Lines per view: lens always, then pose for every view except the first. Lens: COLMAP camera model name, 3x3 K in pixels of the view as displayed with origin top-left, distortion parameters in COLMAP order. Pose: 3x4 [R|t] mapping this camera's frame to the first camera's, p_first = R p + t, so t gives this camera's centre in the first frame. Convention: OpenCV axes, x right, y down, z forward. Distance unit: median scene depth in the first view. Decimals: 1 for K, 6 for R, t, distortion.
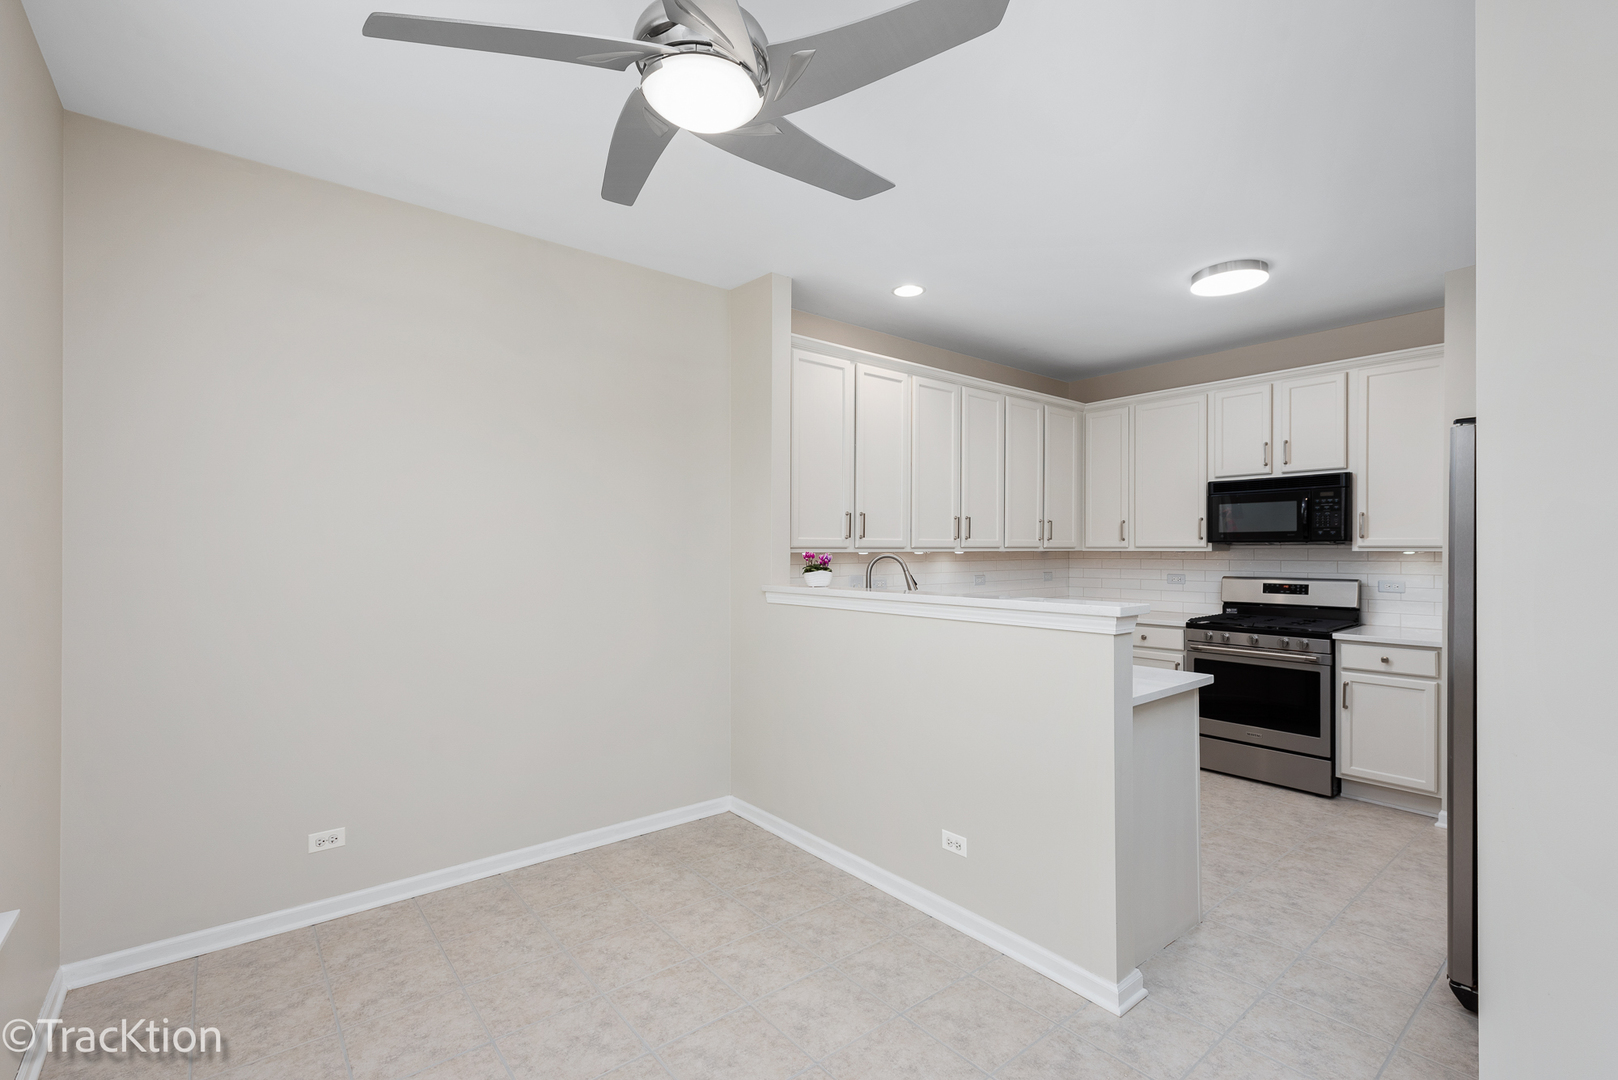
lens RADIAL K [[710.2, 0, 814.1], [0, 710.2, 555.5], [0, 0, 1]] dist [0.011444, -0.002959]
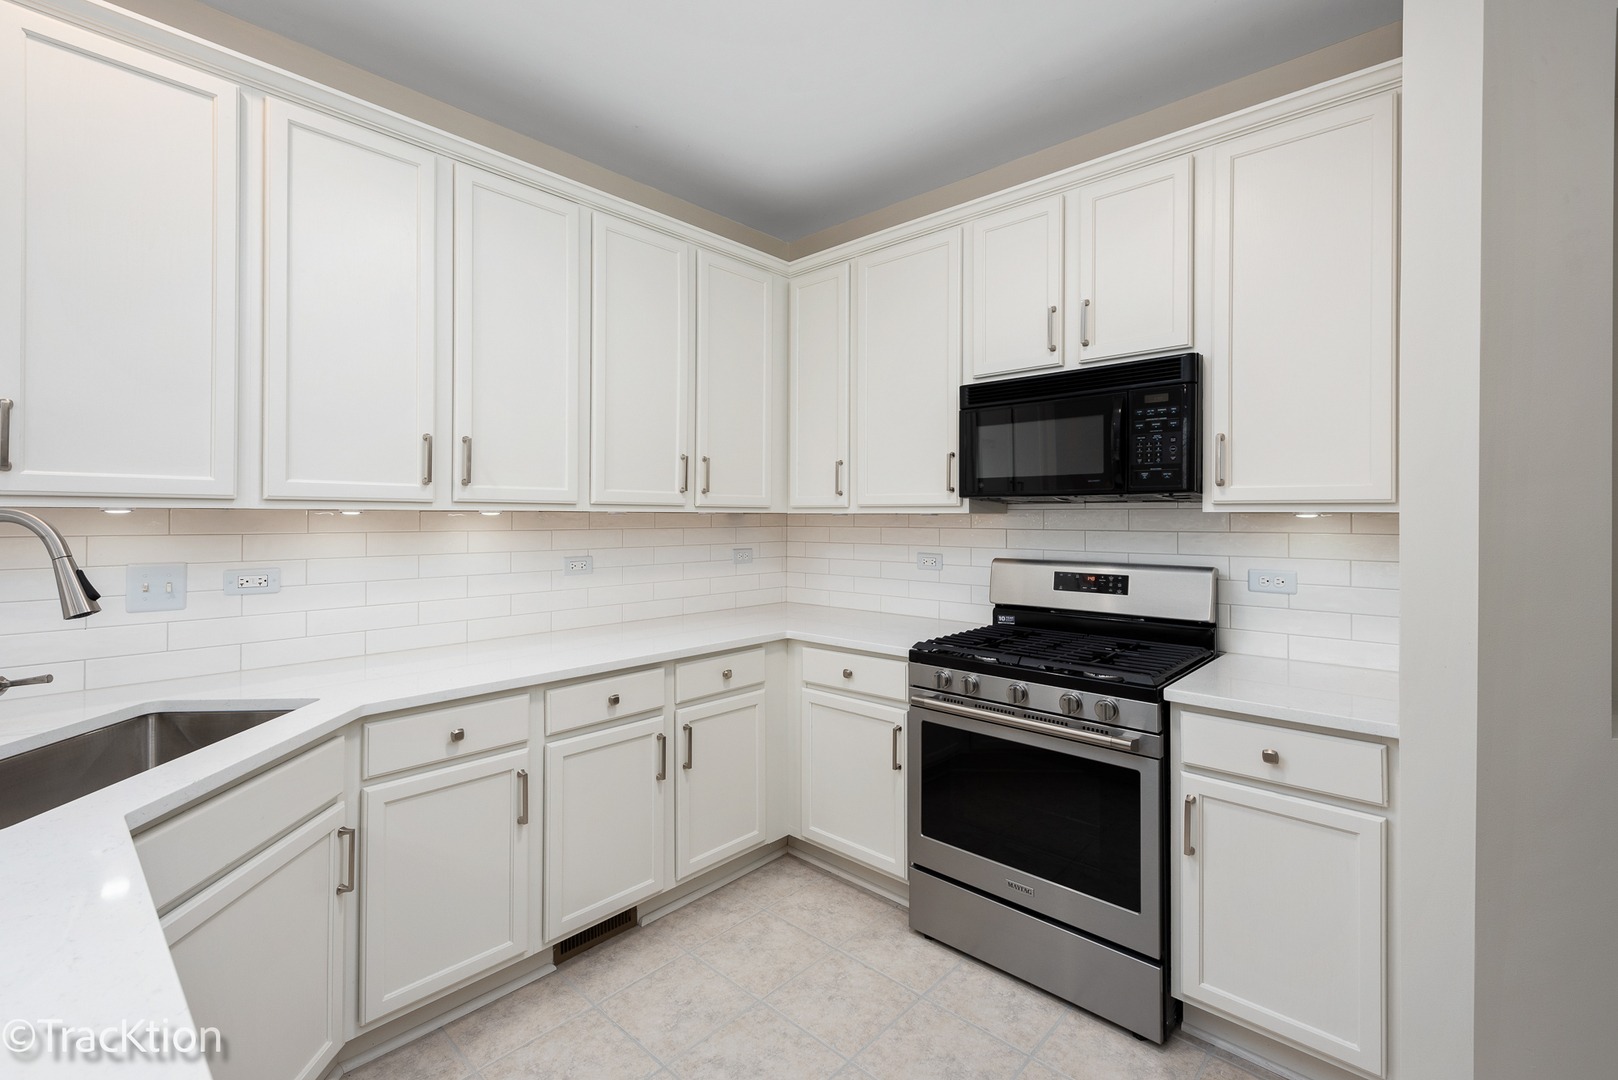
lens RADIAL K [[710.2, 0, 804.2], [0, 710.2, 519.1], [0, 0, 1]] dist [0.011444, -0.002959]
pose [[0.990716, 0.003916, 0.135889, 0.390581], [-0.002972, 0.999970, -0.007144, 0.003006], [-0.135913, 0.006674, 0.990698, 0.518572]]
